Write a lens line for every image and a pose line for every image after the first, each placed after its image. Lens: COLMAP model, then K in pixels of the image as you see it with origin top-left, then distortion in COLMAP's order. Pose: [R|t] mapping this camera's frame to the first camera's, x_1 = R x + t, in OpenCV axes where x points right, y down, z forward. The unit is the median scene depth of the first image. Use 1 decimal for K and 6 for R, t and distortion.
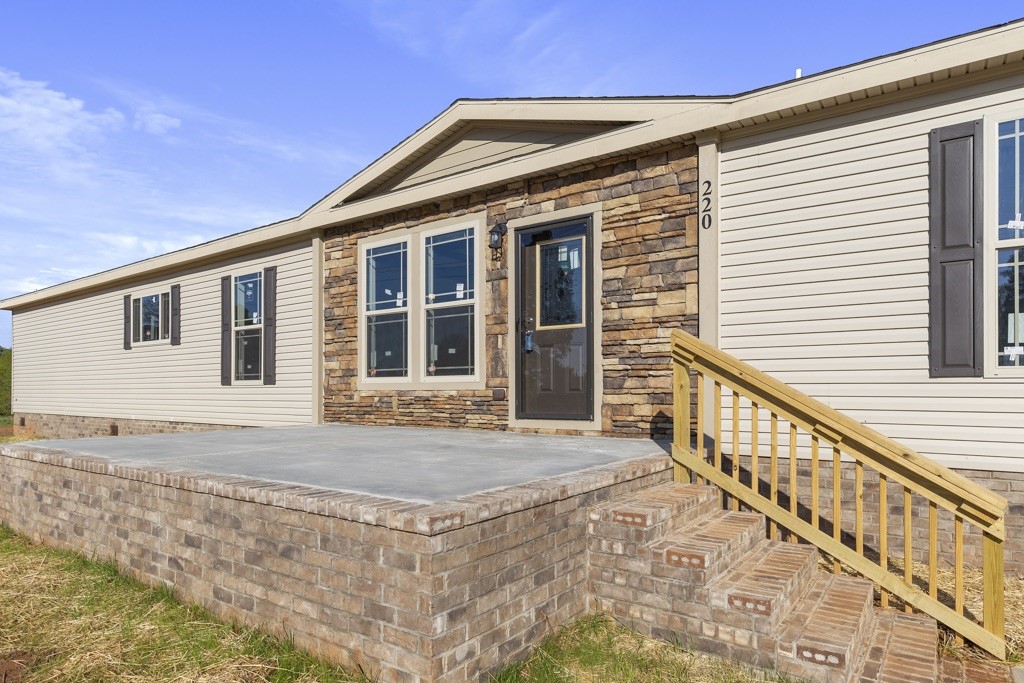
lens RADIAL K [[612.9, 0, 512.0], [0, 612.9, 341.5], [0, 0, 1]] dist [0.000111, -0.000318]
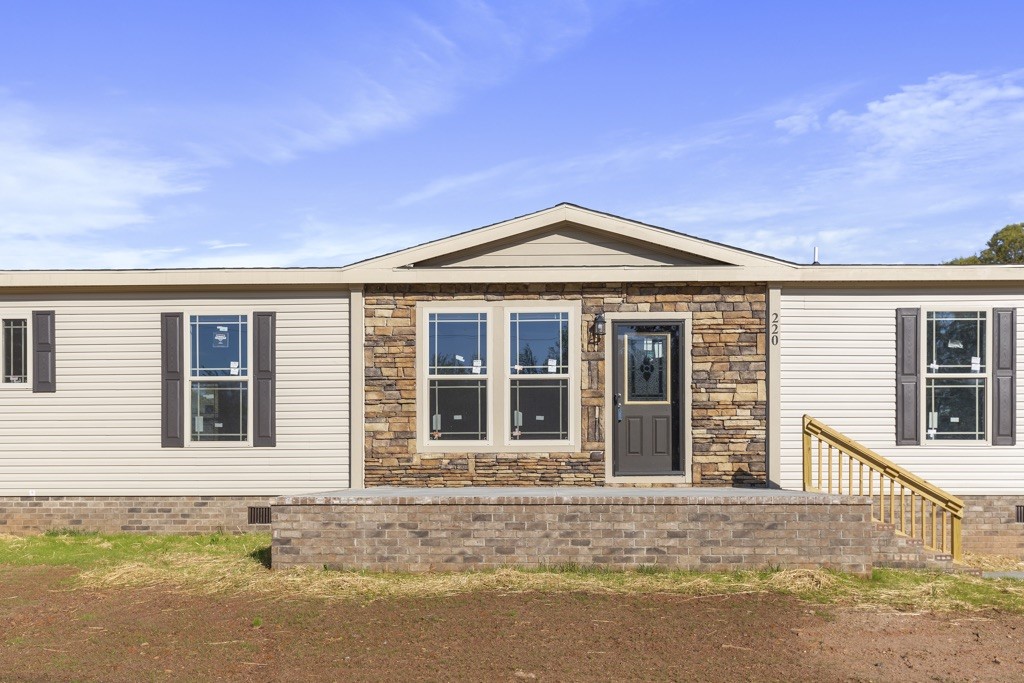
lens RADIAL K [[992.3, 0, 512.0], [0, 992.3, 341.5], [0, 0, 1]] dist [-0.001460, -0.008627]
pose [[0.828282, 0.073913, 0.555414, -1.223761], [-0.044733, 0.996820, -0.065944, -0.002170], [-0.558522, 0.029775, 0.828955, -0.514336]]
